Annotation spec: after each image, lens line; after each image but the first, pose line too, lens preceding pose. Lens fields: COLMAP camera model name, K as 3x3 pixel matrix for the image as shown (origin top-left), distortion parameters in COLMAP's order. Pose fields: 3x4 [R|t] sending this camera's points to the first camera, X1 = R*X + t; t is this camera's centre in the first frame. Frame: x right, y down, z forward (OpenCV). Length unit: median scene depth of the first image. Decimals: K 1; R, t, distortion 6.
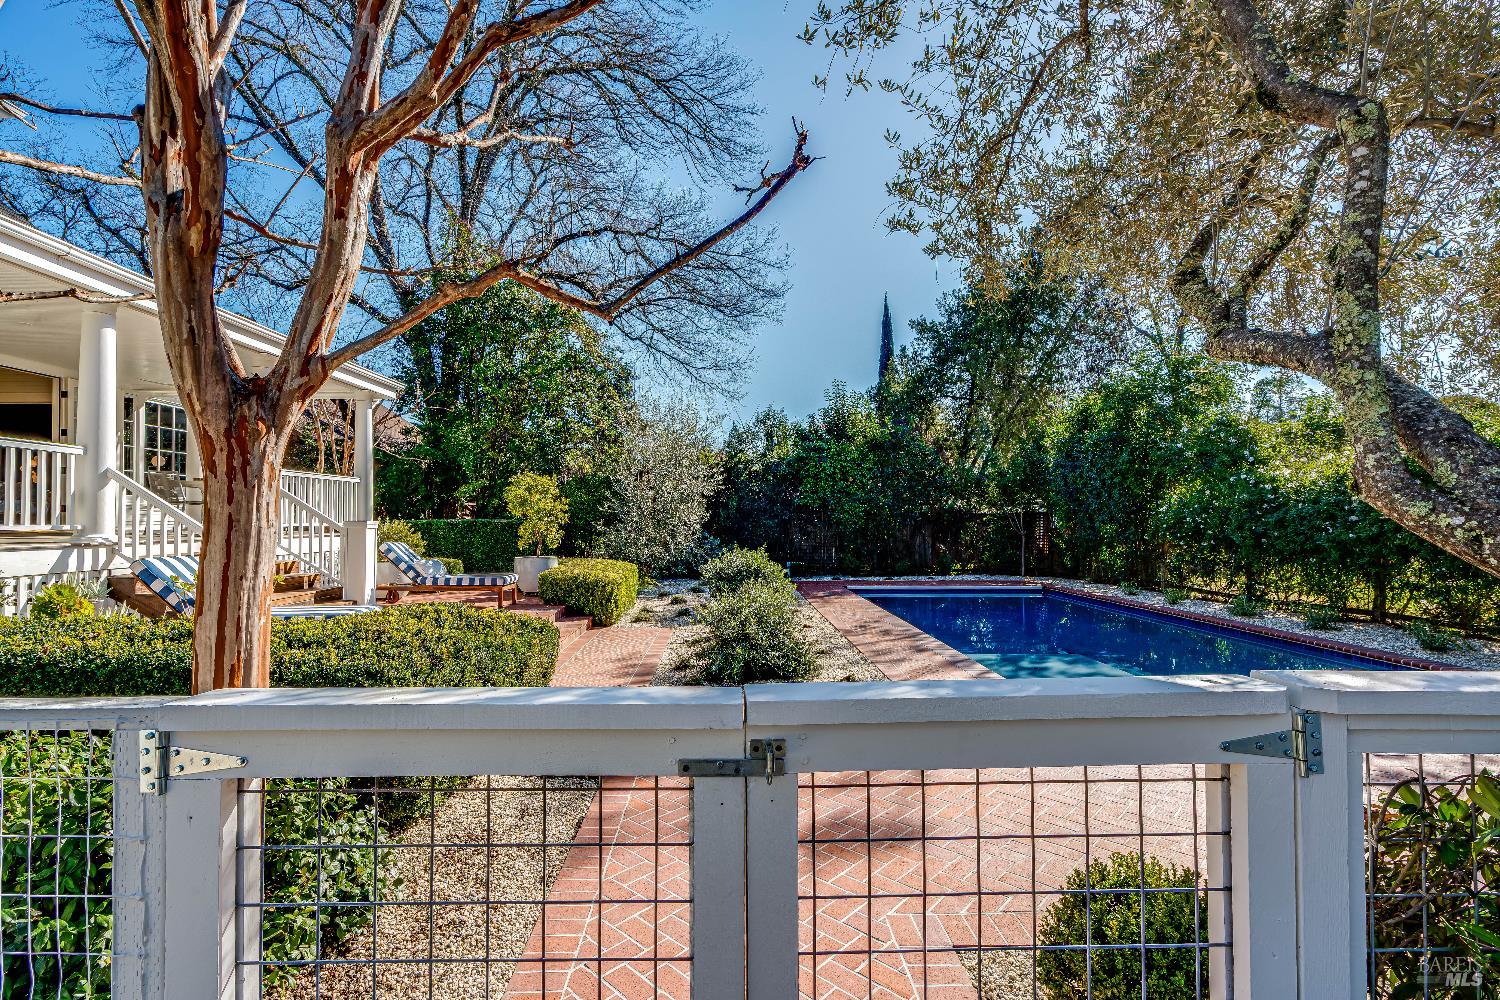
lens RADIAL K [[702.6, 0, 750.0], [0, 702.6, 500.0], [0, 0, 1]] dist [0.001130, -0.000076]
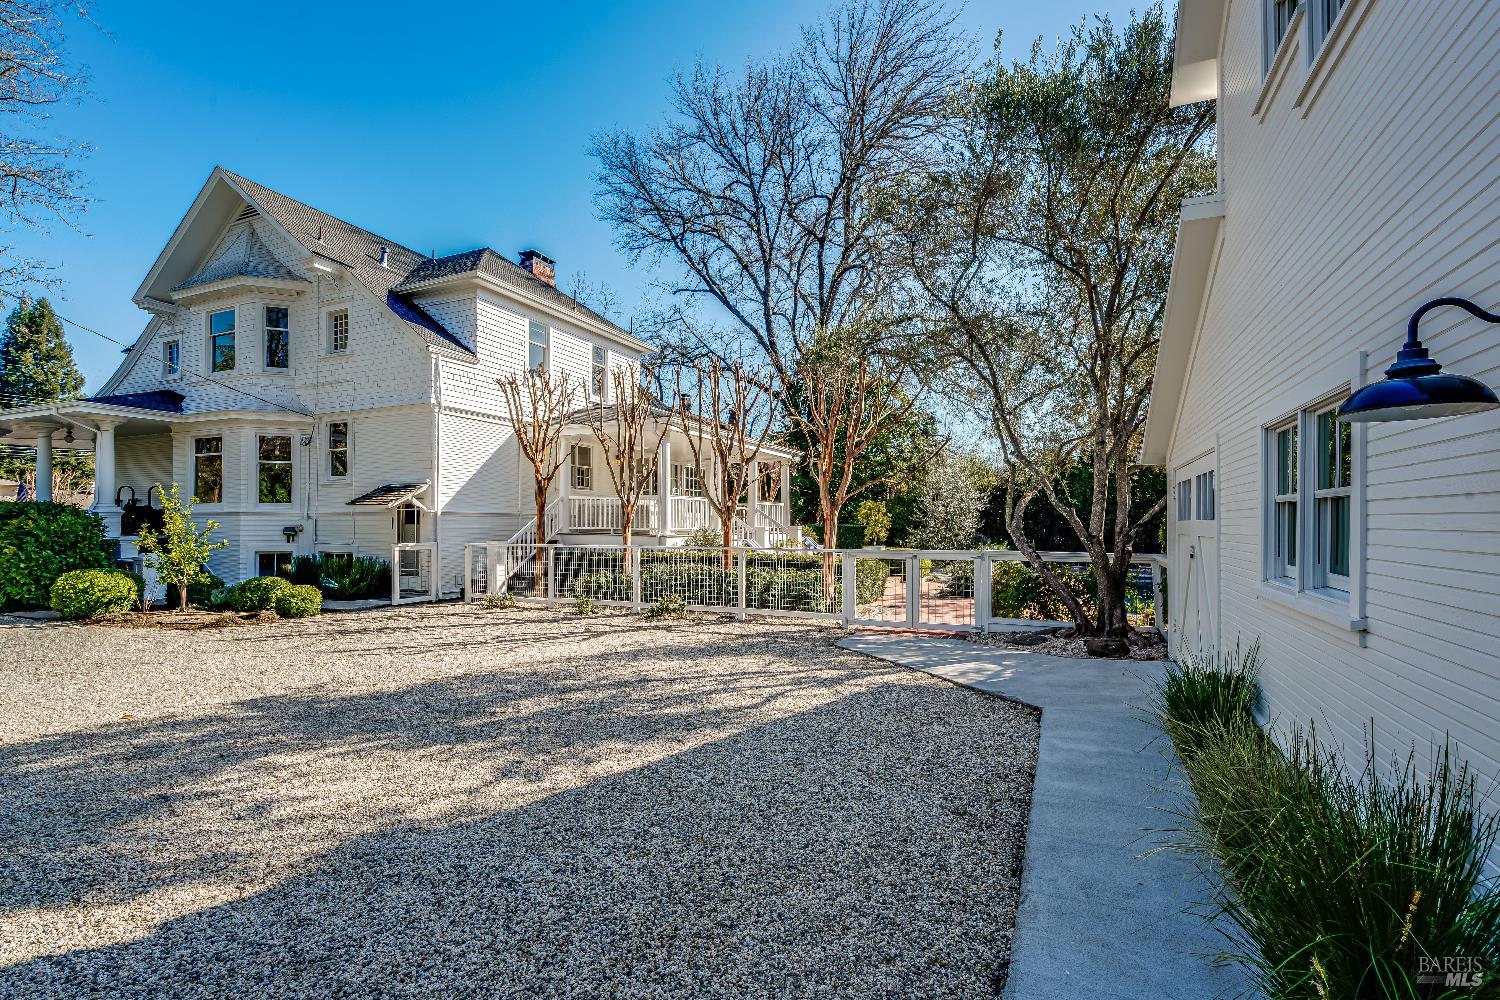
lens RADIAL K [[678.9, 0, 754.1], [0, 678.9, 513.7], [0, 0, 1]] dist [-0.001125, -0.000193]
pose [[0.899120, -0.001906, -0.437698, 0.138481], [0.008040, 0.999894, 0.012163, -0.019779], [0.437628, -0.014455, 0.899040, -0.528009]]
